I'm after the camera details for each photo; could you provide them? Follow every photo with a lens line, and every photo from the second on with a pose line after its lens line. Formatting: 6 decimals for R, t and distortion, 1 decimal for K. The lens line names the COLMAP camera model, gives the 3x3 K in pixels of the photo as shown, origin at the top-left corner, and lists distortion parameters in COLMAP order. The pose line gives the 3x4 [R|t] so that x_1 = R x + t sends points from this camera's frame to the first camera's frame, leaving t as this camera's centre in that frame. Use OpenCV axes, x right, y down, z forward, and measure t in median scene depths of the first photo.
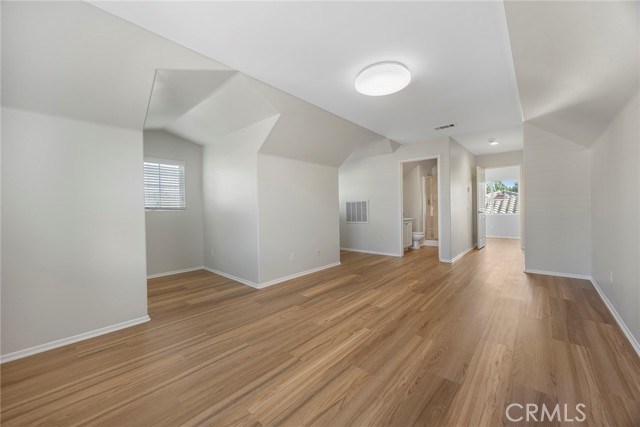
lens RADIAL K [[246.2, 0, 319.1], [0, 246.2, 211.3], [0, 0, 1]] dist [0.003065, 0.000290]
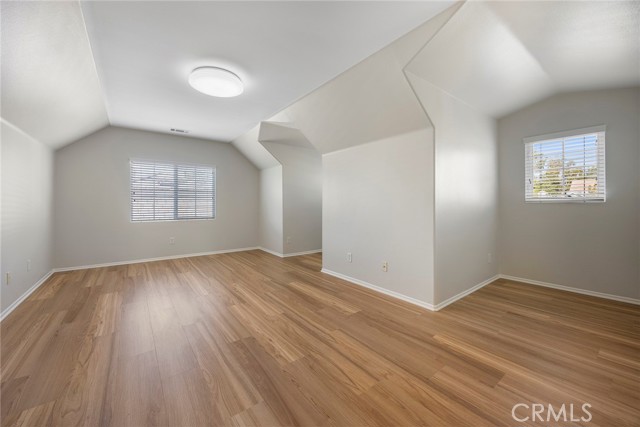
lens RADIAL K [[246.2, 0, 318.9], [0, 246.2, 206.9], [0, 0, 1]] dist [0.003065, 0.000290]
pose [[-0.191606, 0.026062, -0.981126, 0.965791], [-0.005880, 0.999599, 0.027701, -0.028396], [0.981454, 0.011077, -0.191376, 1.297631]]
